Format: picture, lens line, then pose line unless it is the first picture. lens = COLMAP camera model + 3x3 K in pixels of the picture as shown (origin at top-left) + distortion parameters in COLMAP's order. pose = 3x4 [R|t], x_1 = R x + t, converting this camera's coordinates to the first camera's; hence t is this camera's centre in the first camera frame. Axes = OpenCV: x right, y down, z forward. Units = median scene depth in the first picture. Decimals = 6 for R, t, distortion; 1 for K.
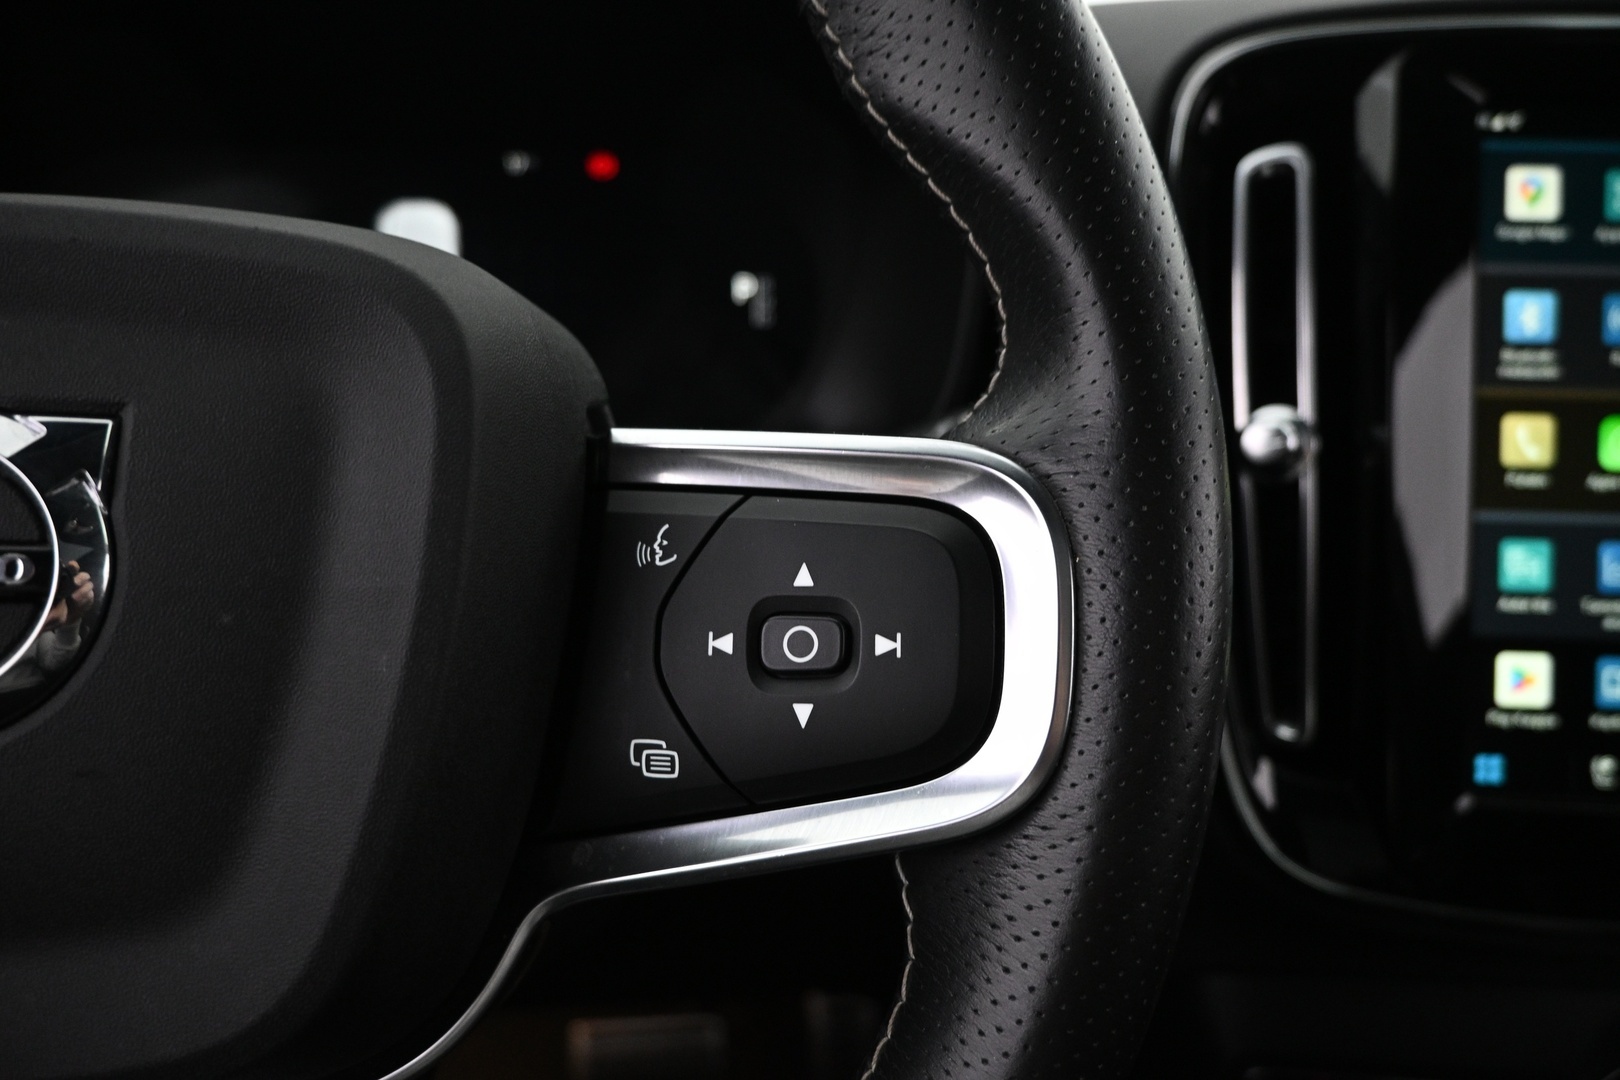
lens RADIAL K [[1102.6, 0, 807.2], [0, 1102.6, 553.6], [0, 0, 1]] dist [0.006721, -0.010047]
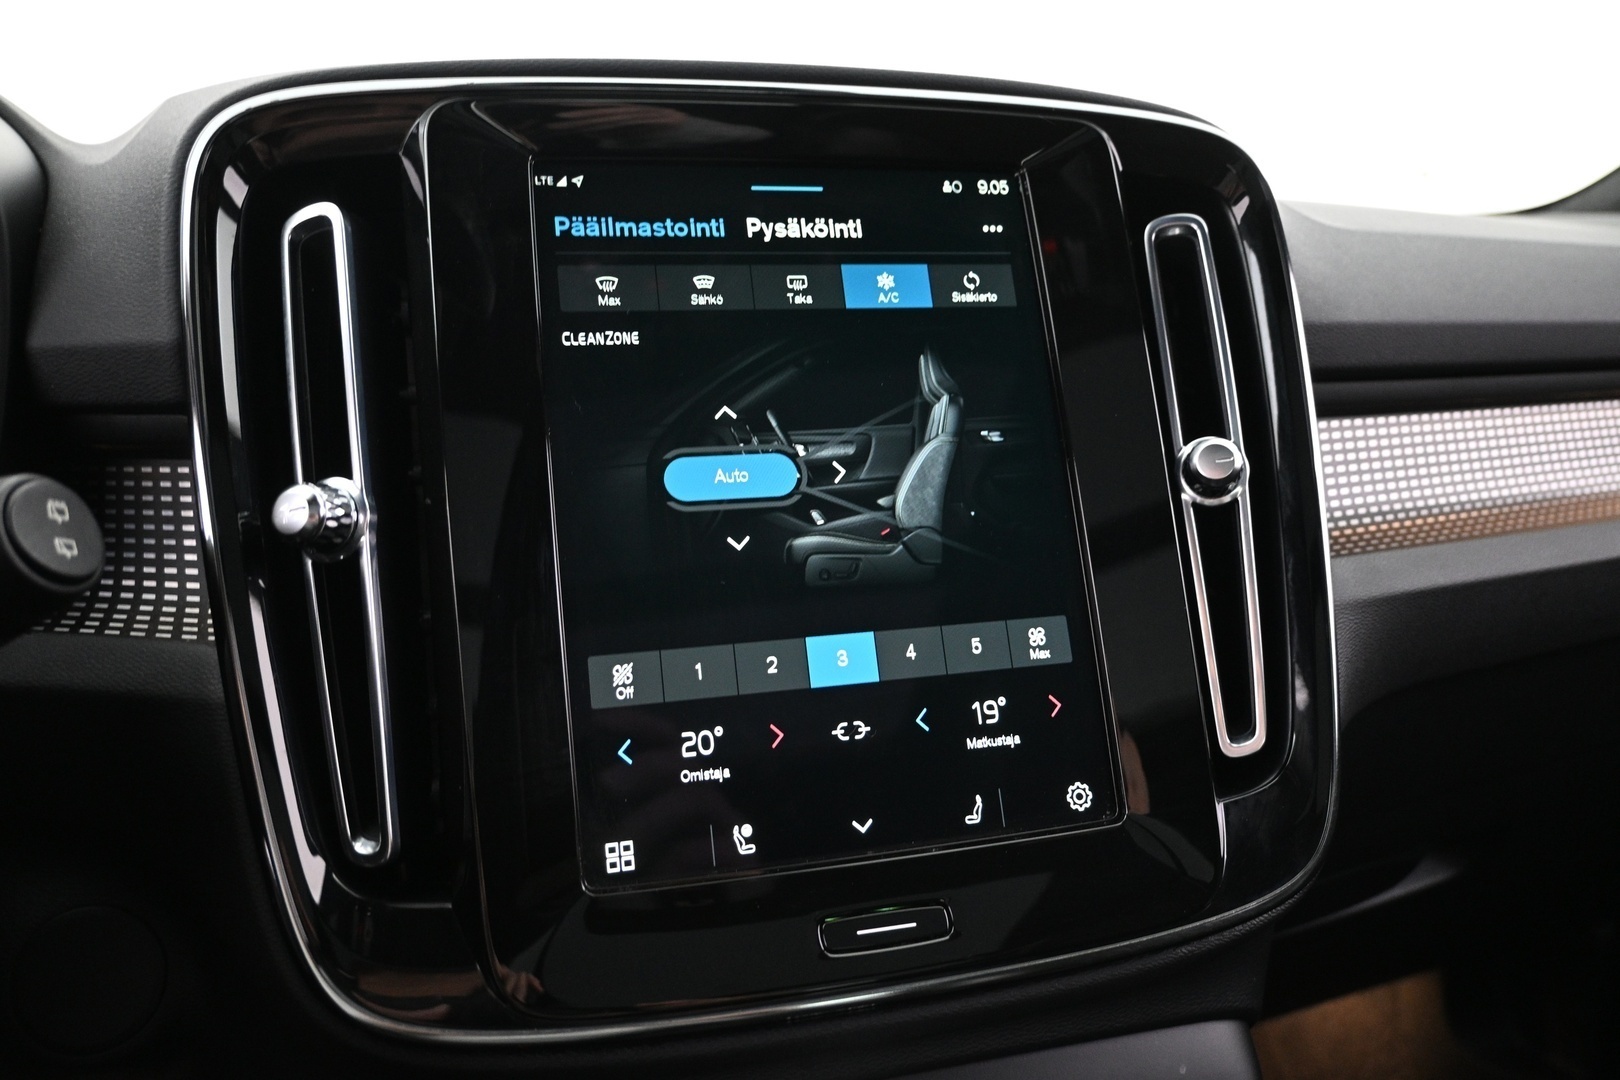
lens RADIAL K [[1166.2, 0, 806.5], [0, 1166.2, 539.0], [0, 0, 1]] dist [0.002938, -0.004847]
pose [[0.951646, -0.077740, 0.297199, 0.502223], [0.131638, 0.977323, -0.165866, 0.121015], [-0.277565, 0.196968, 0.940298, 0.026958]]
